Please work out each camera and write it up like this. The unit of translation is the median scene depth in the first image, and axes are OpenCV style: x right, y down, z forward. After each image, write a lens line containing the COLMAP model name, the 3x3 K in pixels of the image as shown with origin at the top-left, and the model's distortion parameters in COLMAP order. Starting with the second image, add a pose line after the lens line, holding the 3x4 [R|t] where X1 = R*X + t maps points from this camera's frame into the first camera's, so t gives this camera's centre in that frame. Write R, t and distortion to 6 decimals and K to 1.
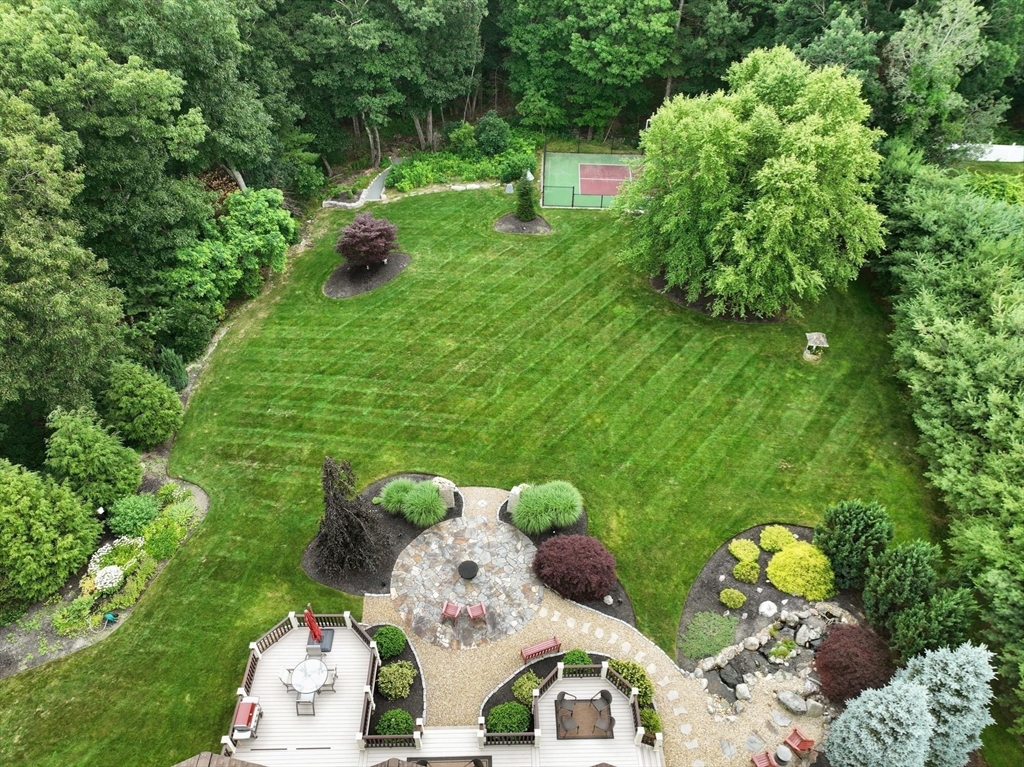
lens RADIAL K [[717.5, 0, 512.0], [0, 717.5, 383.5], [0, 0, 1]] dist [-0.004183, 0.024154]
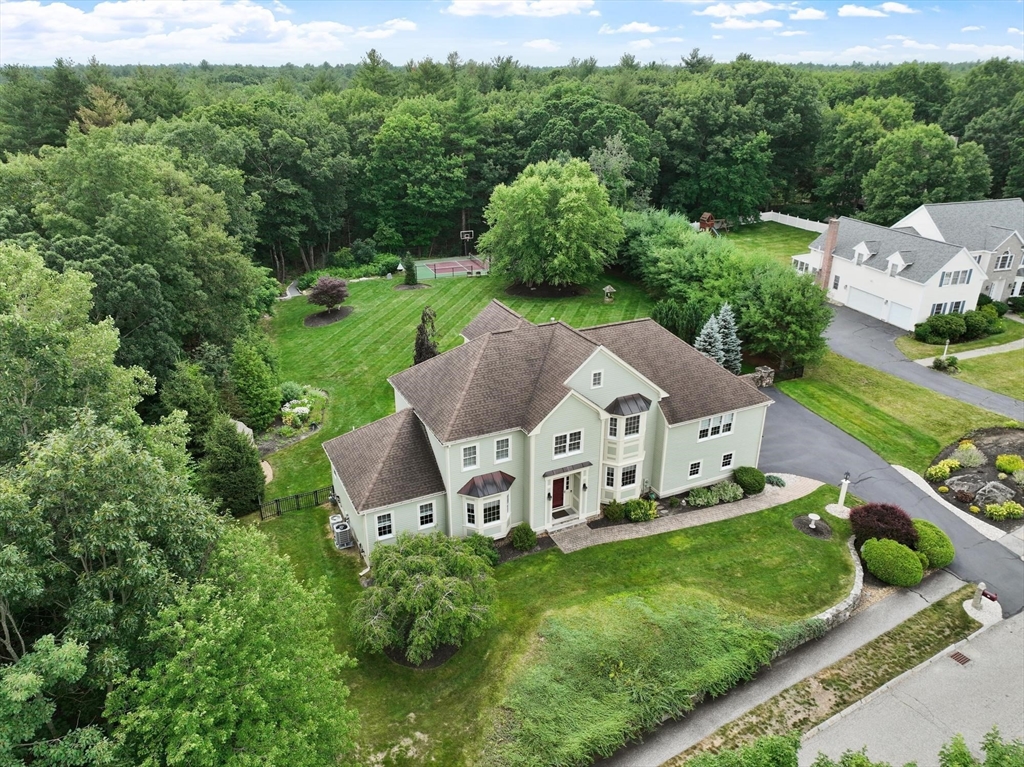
lens RADIAL K [[717.5, 0, 512.0], [0, 717.5, 383.5], [0, 0, 1]] dist [-0.004183, 0.024154]
pose [[0.908729, -0.169477, 0.381430, -0.389380], [0.283378, 0.921466, -0.265703, 0.415165], [-0.306444, 0.349541, 0.885389, -0.334657]]
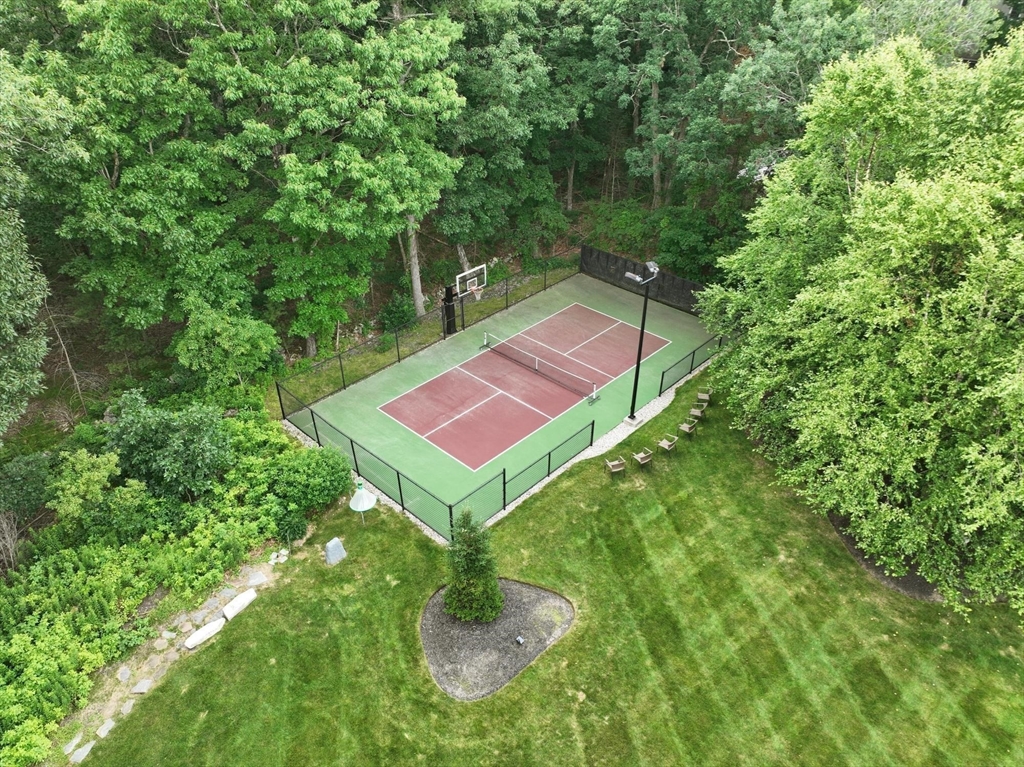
lens RADIAL K [[717.5, 0, 512.0], [0, 717.5, 383.5], [0, 0, 1]] dist [-0.004183, 0.024154]
pose [[0.650286, -0.429771, 0.626438, -0.147613], [0.515086, 0.855544, 0.052255, -0.327333], [-0.558403, 0.288689, 0.777717, 0.637273]]
